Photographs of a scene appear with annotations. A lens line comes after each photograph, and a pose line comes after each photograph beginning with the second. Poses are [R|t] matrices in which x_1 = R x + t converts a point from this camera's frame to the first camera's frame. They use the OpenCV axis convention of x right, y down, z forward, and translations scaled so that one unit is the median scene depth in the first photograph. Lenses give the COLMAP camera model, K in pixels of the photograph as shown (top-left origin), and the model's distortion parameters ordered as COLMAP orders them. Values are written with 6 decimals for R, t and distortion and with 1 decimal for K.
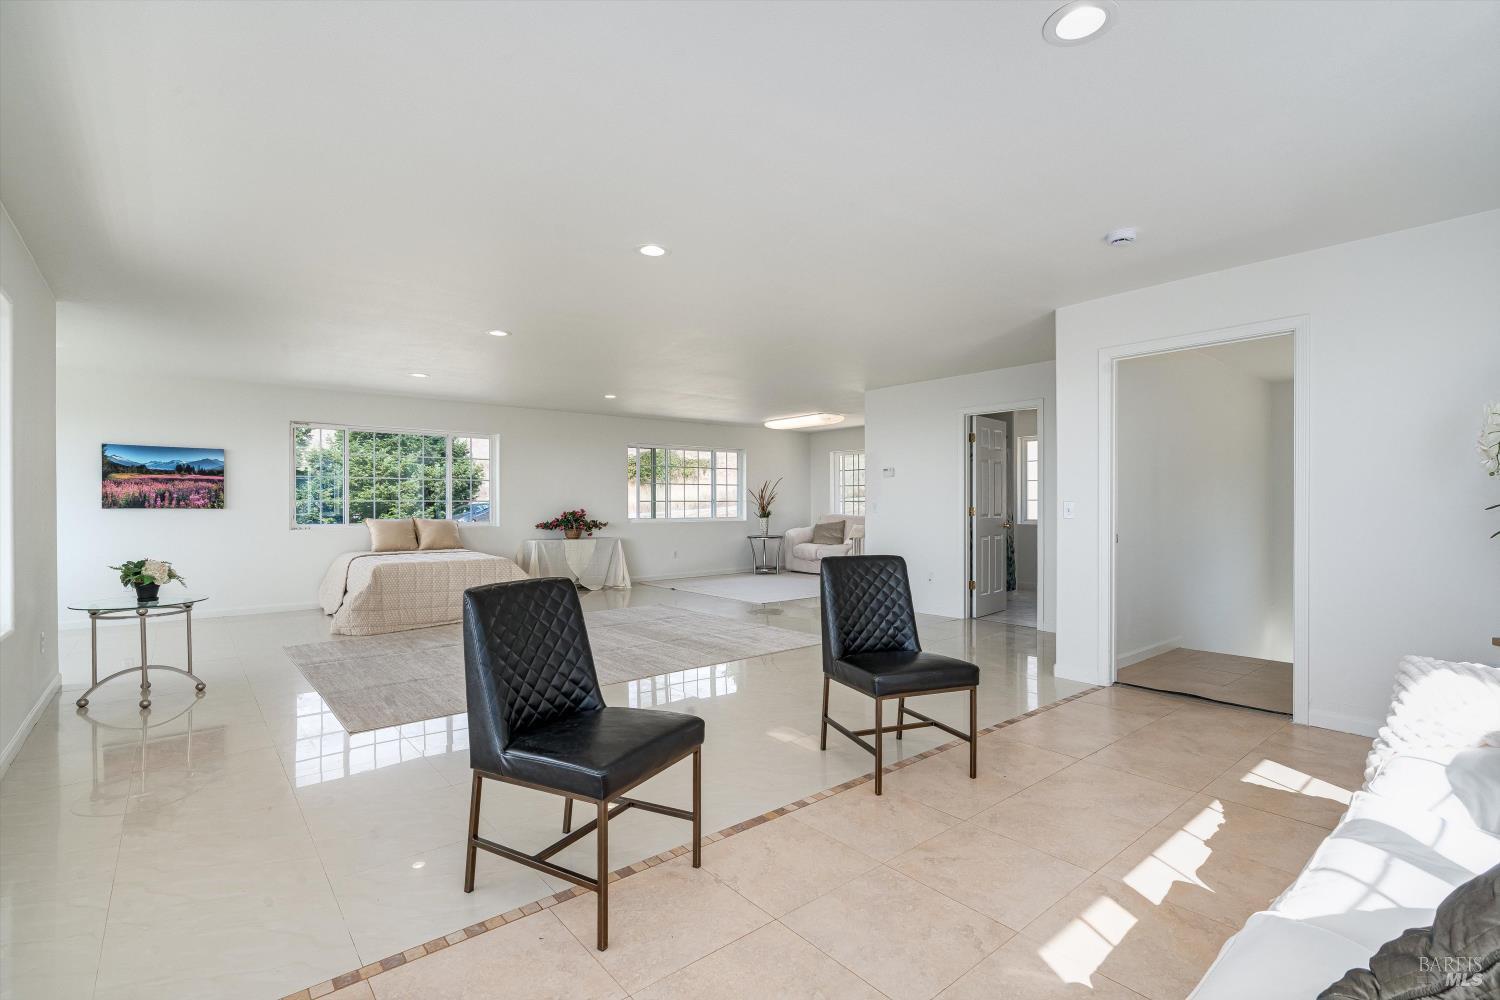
lens RADIAL K [[686.5, 0, 750.0], [0, 686.5, 500.0], [0, 0, 1]] dist [-0.003538, 0.000104]
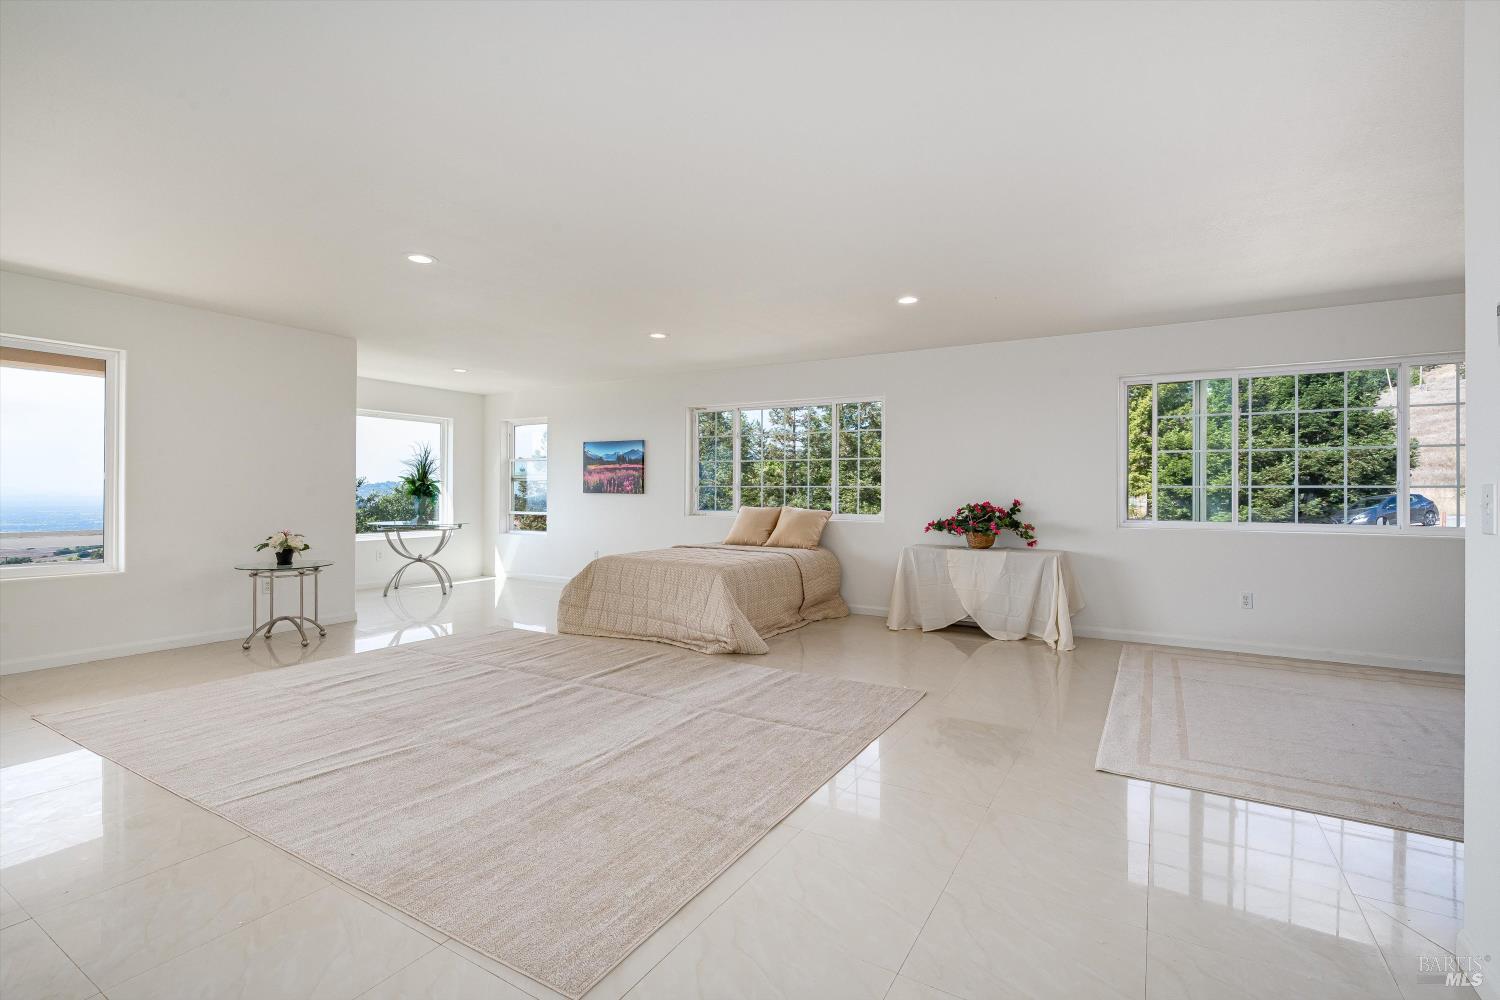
lens RADIAL K [[686.5, 0, 750.0], [0, 686.5, 500.0], [0, 0, 1]] dist [-0.003538, 0.000104]
pose [[0.331741, 0.016243, -0.943231, 0.350494], [-0.002309, 0.999863, 0.016406, 0.004117], [0.943368, -0.003264, 0.331733, 0.823559]]
